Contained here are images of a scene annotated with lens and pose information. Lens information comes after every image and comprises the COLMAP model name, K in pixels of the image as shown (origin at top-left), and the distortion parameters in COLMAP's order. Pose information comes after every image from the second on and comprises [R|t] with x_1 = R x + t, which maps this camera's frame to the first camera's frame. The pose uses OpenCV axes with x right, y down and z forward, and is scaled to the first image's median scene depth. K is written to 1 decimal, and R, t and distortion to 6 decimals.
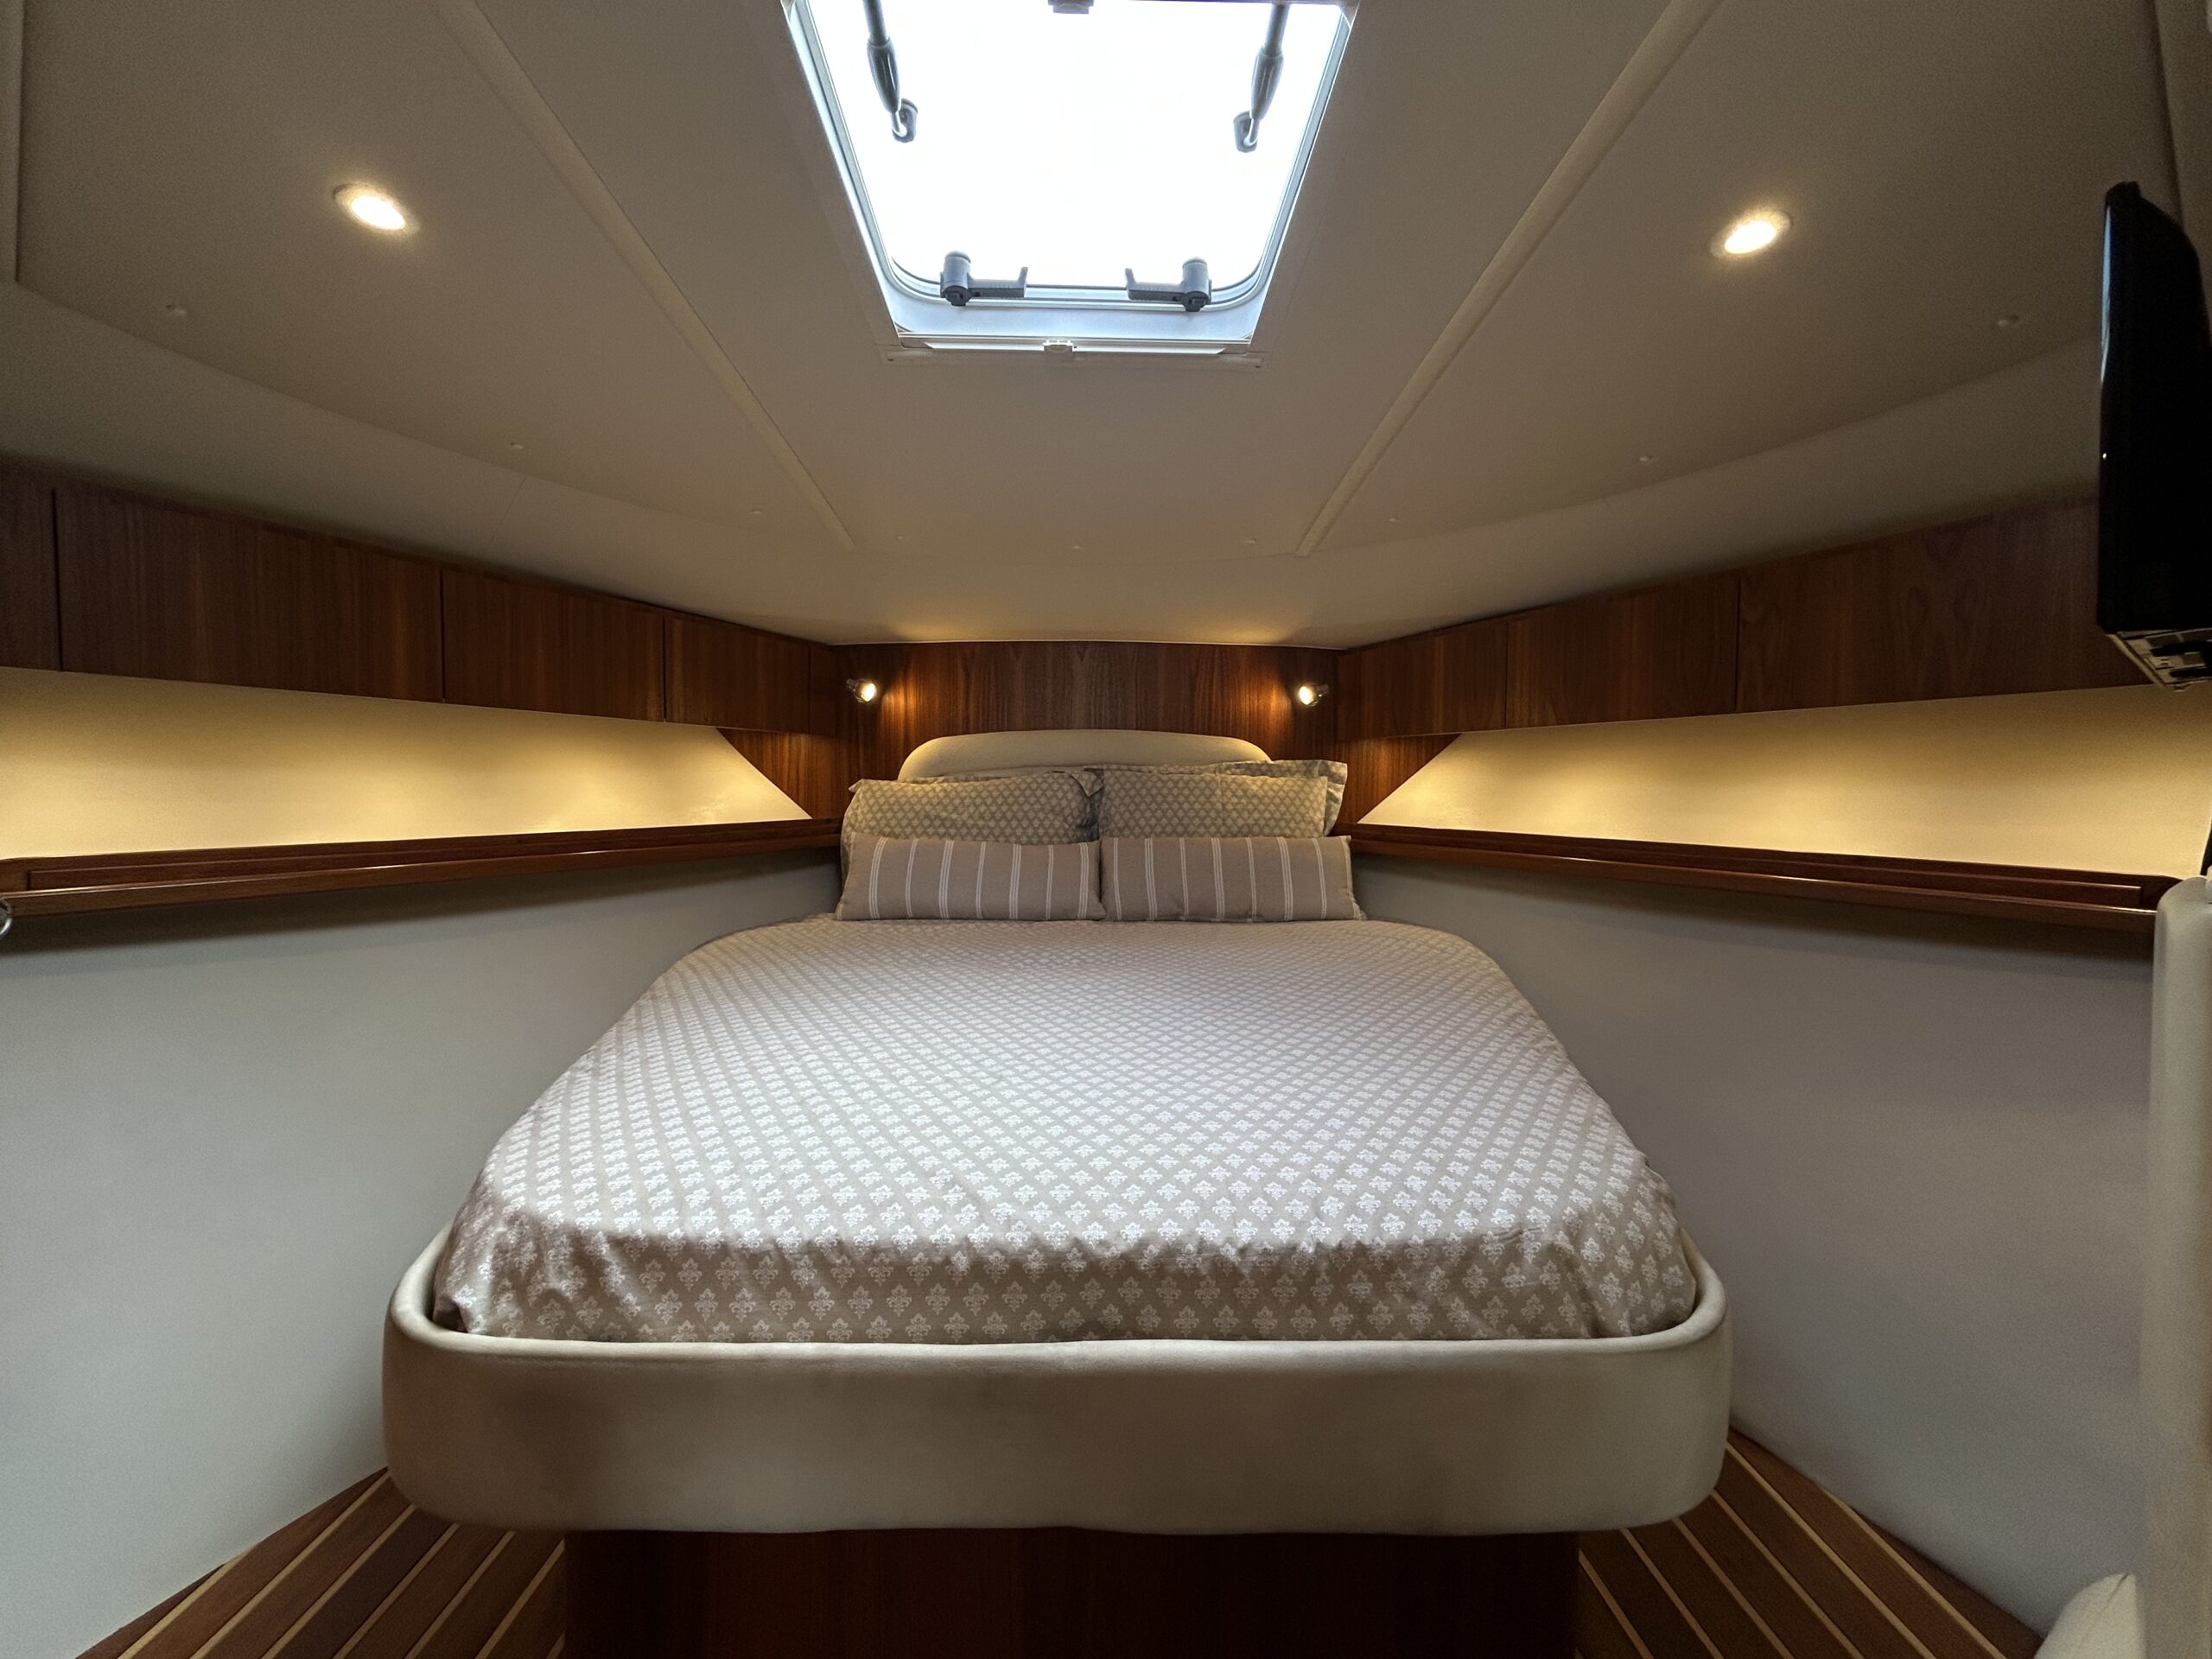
lens RADIAL K [[895.7, 0, 1113.1], [0, 895.7, 828.9], [0, 0, 1]] dist [-0.003914, 0.001025]
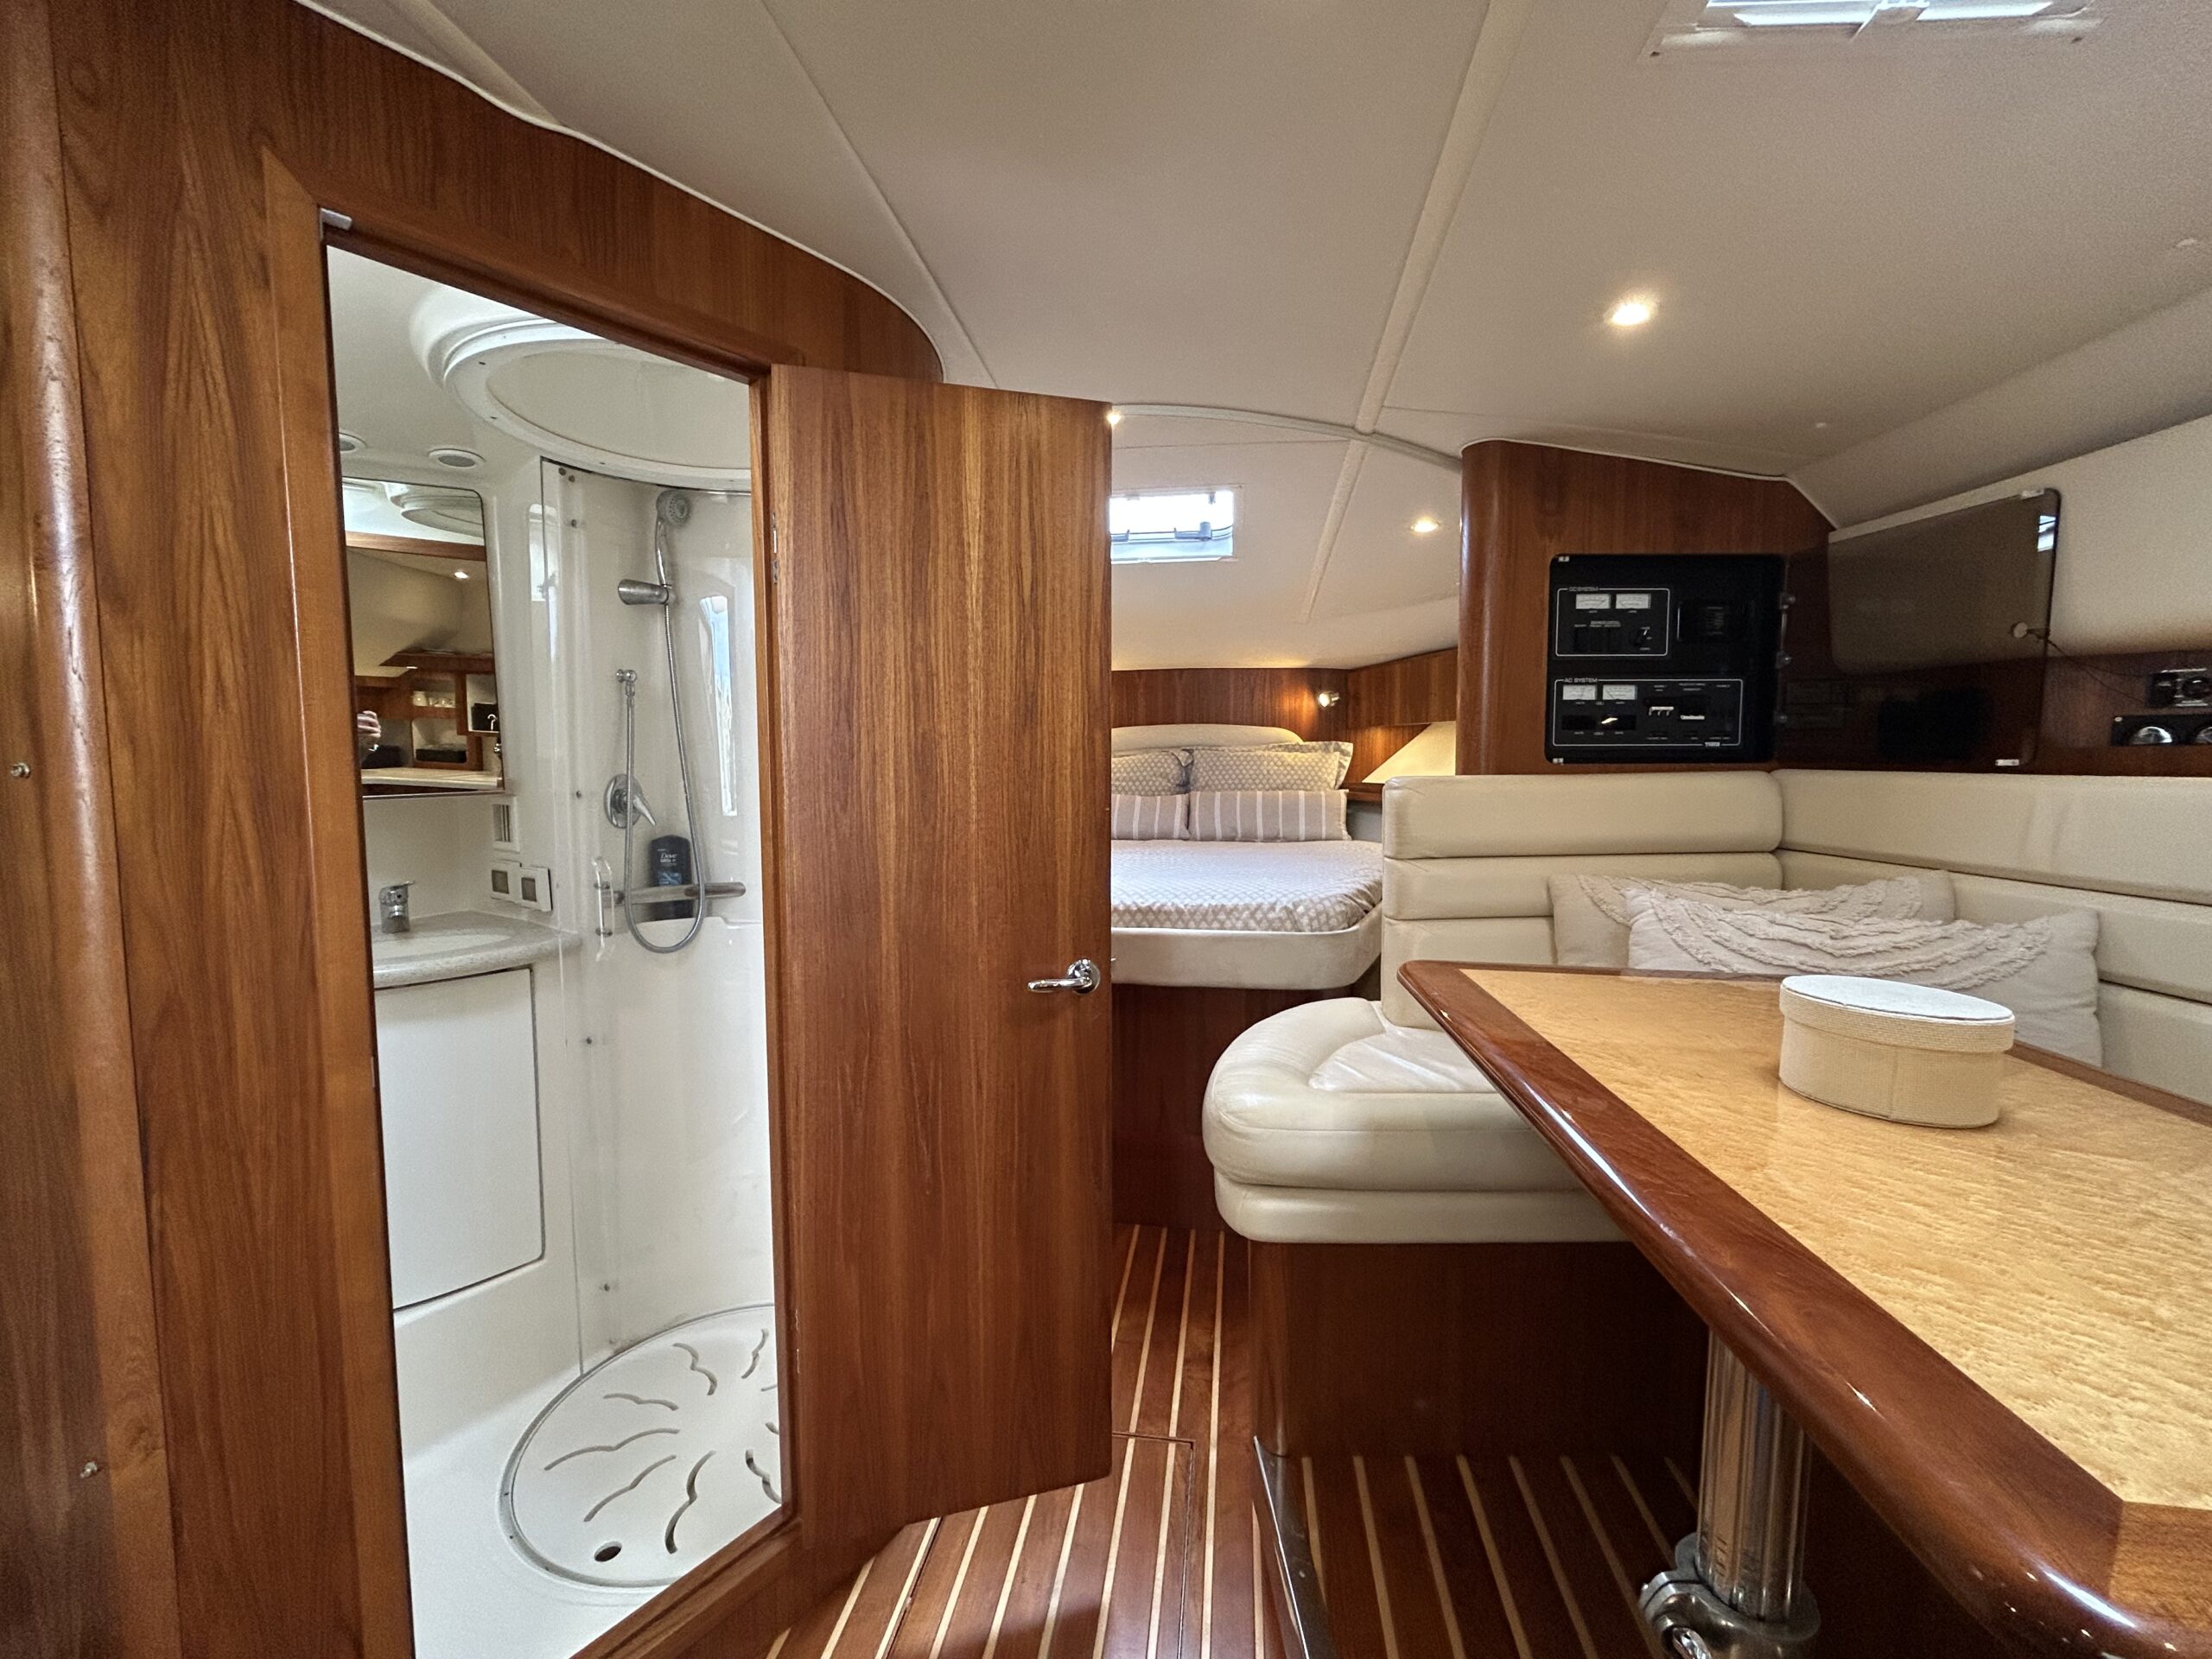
lens RADIAL K [[895.7, 0, 1107.1], [0, 895.7, 831.6], [0, 0, 1]] dist [-0.003914, 0.001025]
pose [[0.984257, 0.002362, -0.176727, 0.131664], [0.002974, 0.999548, 0.029920, 0.034611], [0.176718, -0.029974, 0.983805, -0.660192]]
